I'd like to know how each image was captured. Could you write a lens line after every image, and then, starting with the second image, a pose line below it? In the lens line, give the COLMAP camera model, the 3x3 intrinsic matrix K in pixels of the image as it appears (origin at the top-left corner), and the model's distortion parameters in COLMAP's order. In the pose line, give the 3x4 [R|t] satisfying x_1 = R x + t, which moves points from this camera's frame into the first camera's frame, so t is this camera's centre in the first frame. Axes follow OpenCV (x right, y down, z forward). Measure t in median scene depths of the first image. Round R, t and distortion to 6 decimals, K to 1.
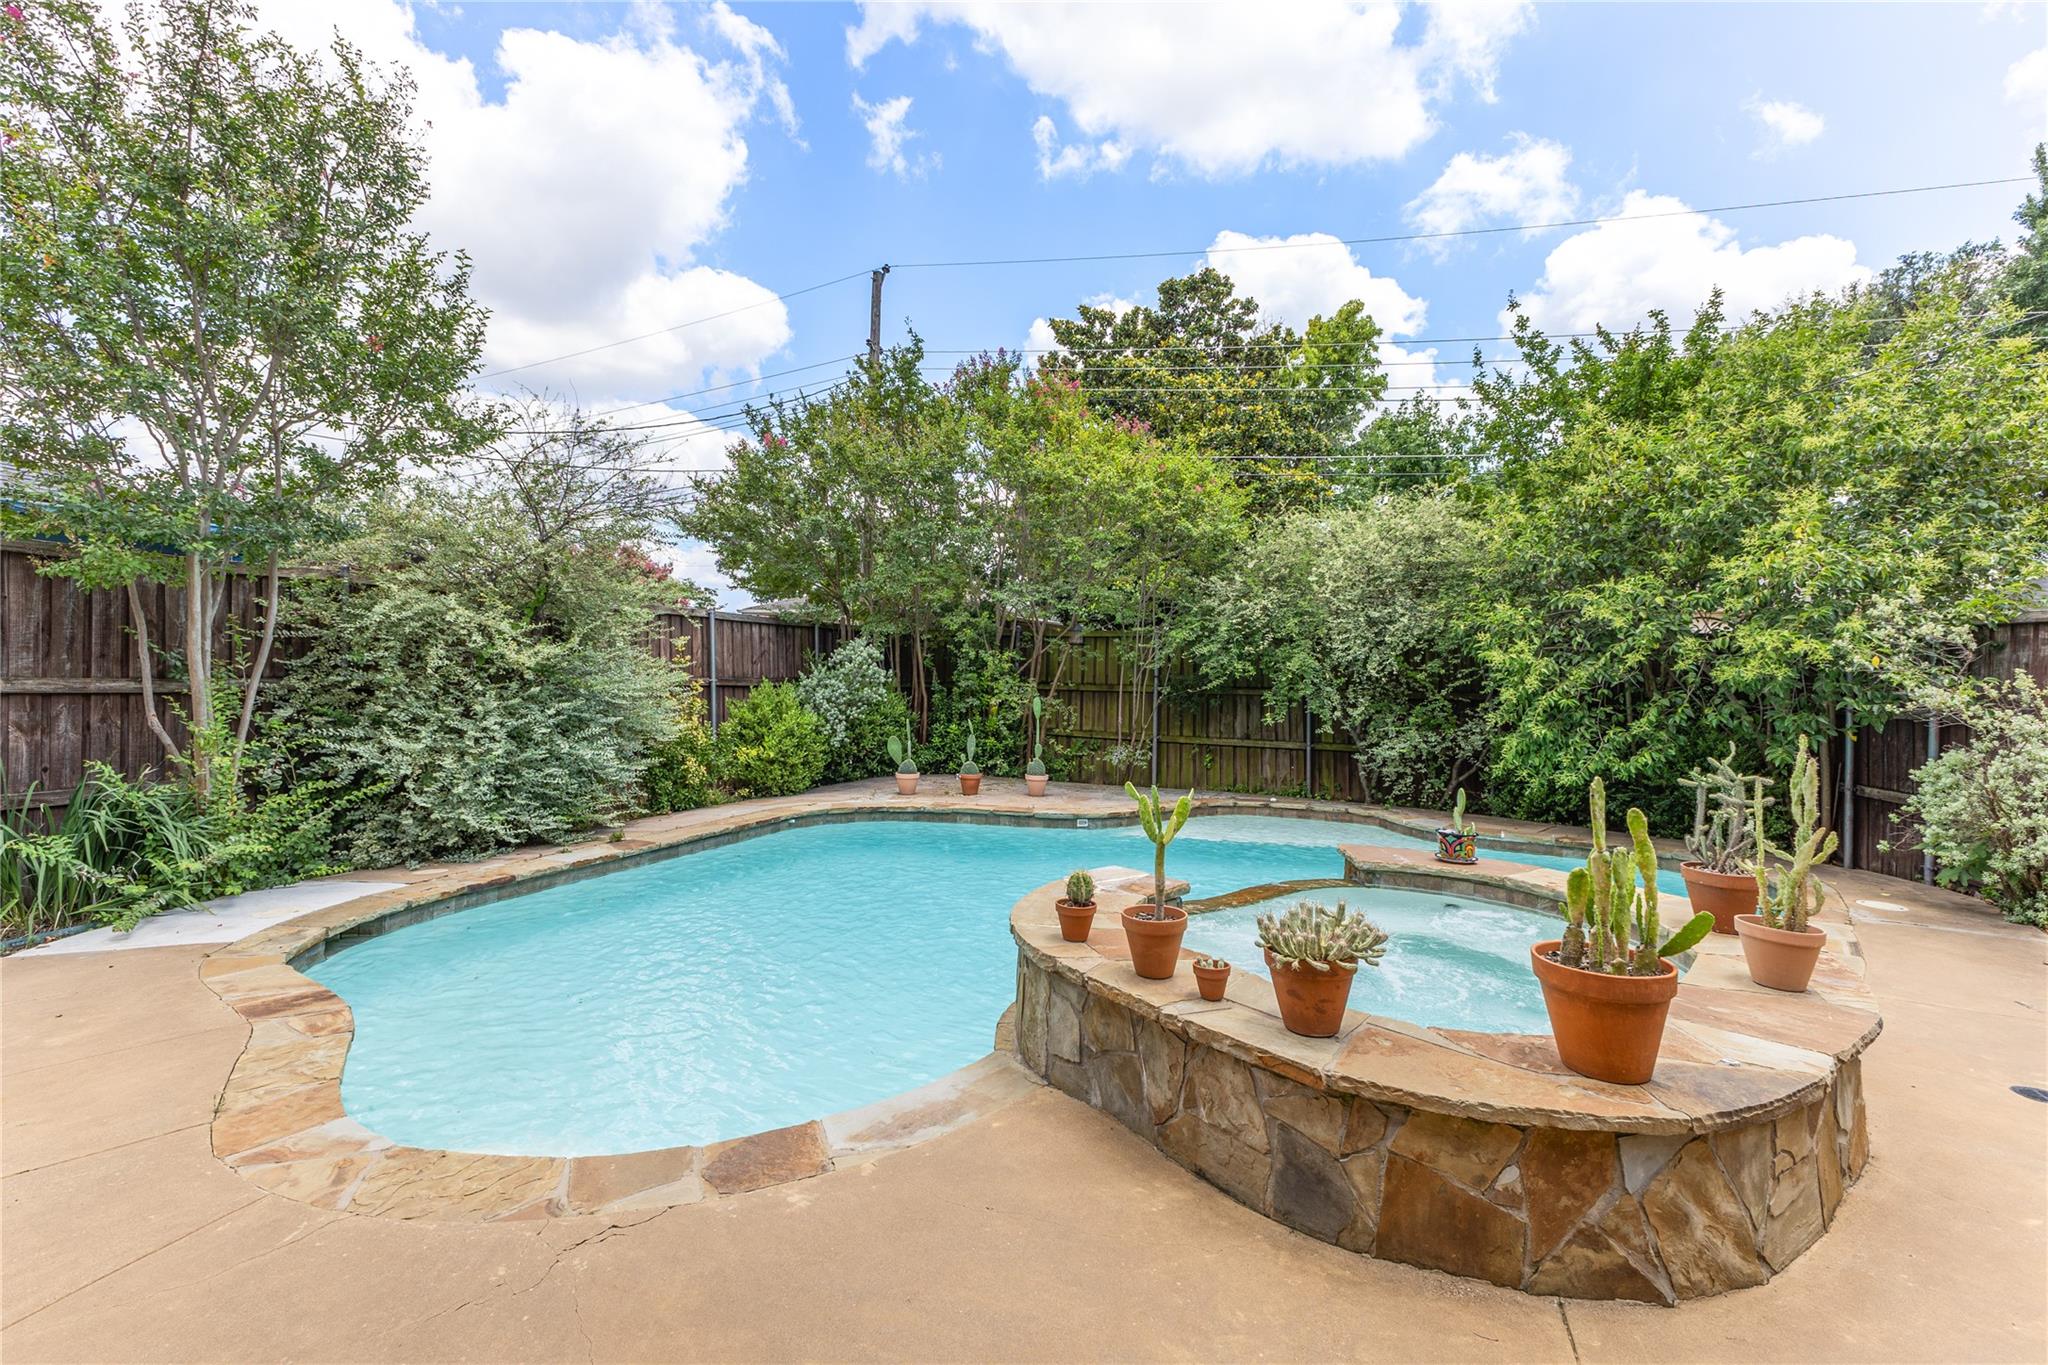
lens RADIAL K [[956.3, 0, 1017.4], [0, 956.3, 650.8], [0, 0, 1]] dist [0.003169, 0.000216]
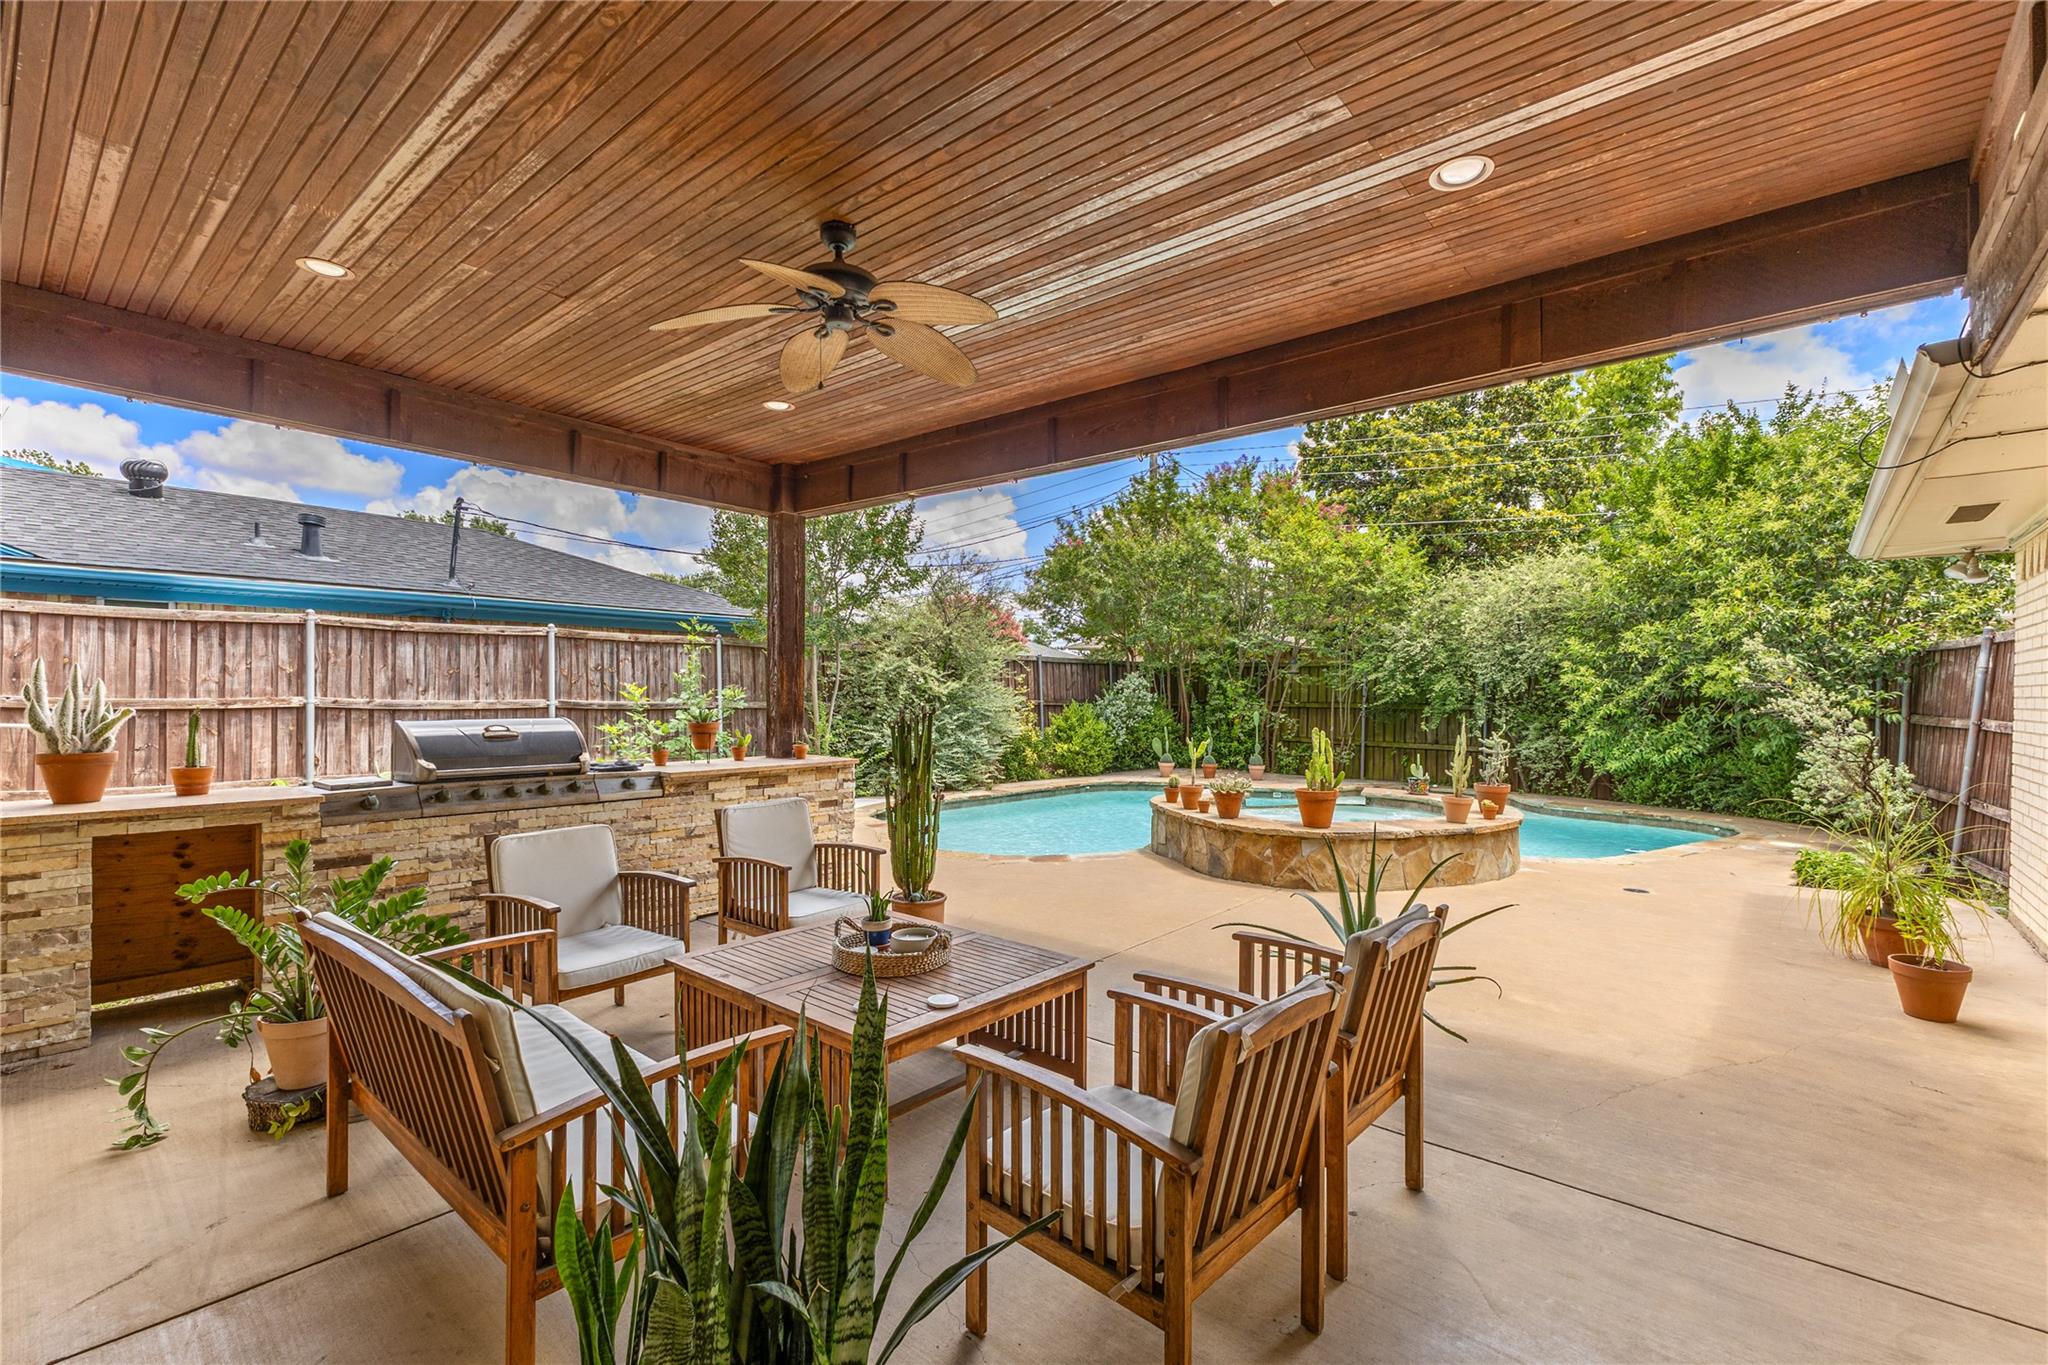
lens RADIAL K [[891.6, 0, 1039.3], [0, 891.6, 692.7], [0, 0, 1]] dist [0.002042, 0.000212]
pose [[0.948934, -0.011699, -0.315258, 0.149536], [0.017622, 0.999718, 0.015943, -0.007478], [0.314982, -0.020685, 0.948872, -0.413140]]
